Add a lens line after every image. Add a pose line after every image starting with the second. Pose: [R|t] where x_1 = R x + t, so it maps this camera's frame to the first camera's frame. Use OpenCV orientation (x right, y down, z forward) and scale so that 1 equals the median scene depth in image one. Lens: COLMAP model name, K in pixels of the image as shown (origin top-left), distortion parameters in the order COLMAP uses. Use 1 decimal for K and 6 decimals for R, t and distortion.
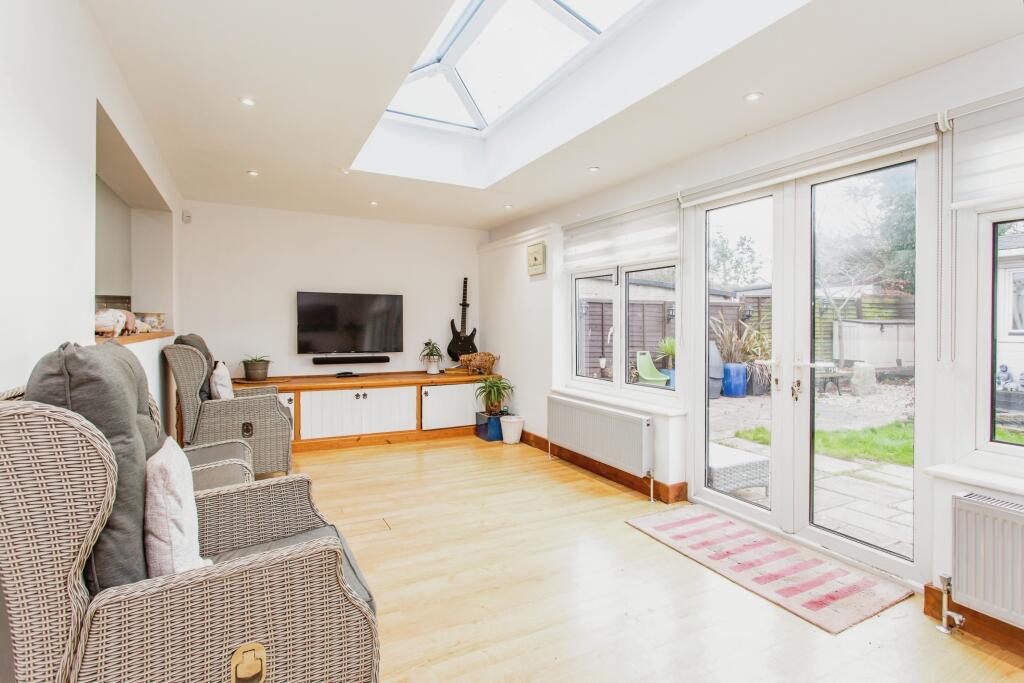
lens RADIAL K [[502.0, 0, 514.1], [0, 502.0, 335.2], [0, 0, 1]] dist [-0.013008, 0.000080]
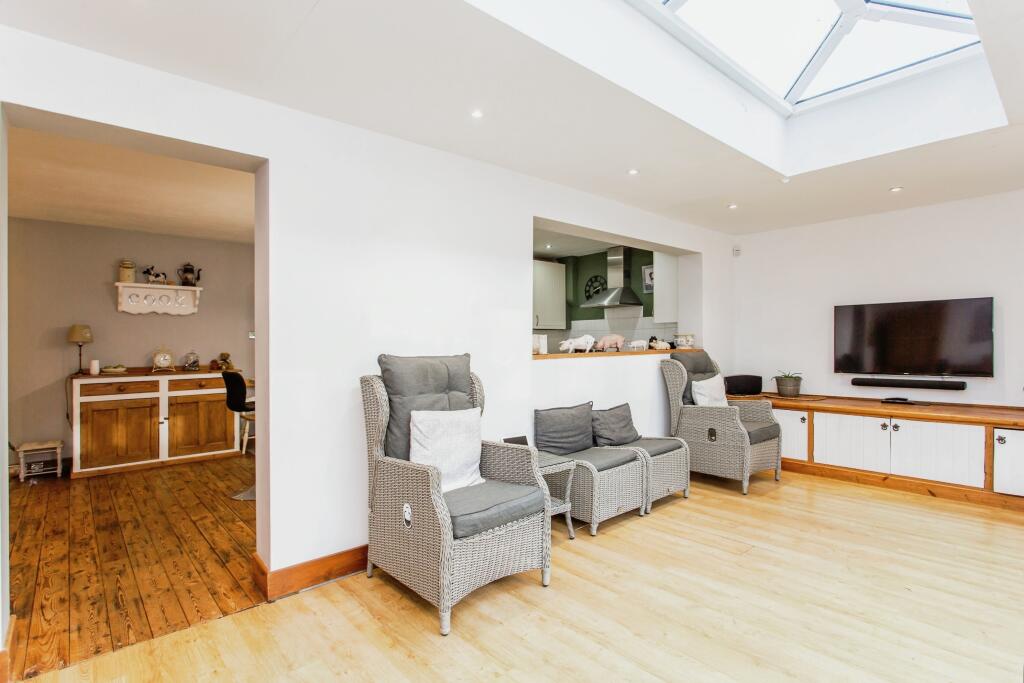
lens RADIAL K [[502.0, 0, 513.5], [0, 502.0, 346.7], [0, 0, 1]] dist [-0.013008, 0.000080]
pose [[0.229463, -0.004696, -0.973306, 0.352560], [-0.005539, 0.999966, -0.006131, -0.002005], [0.973302, 0.006798, 0.229429, 0.213225]]
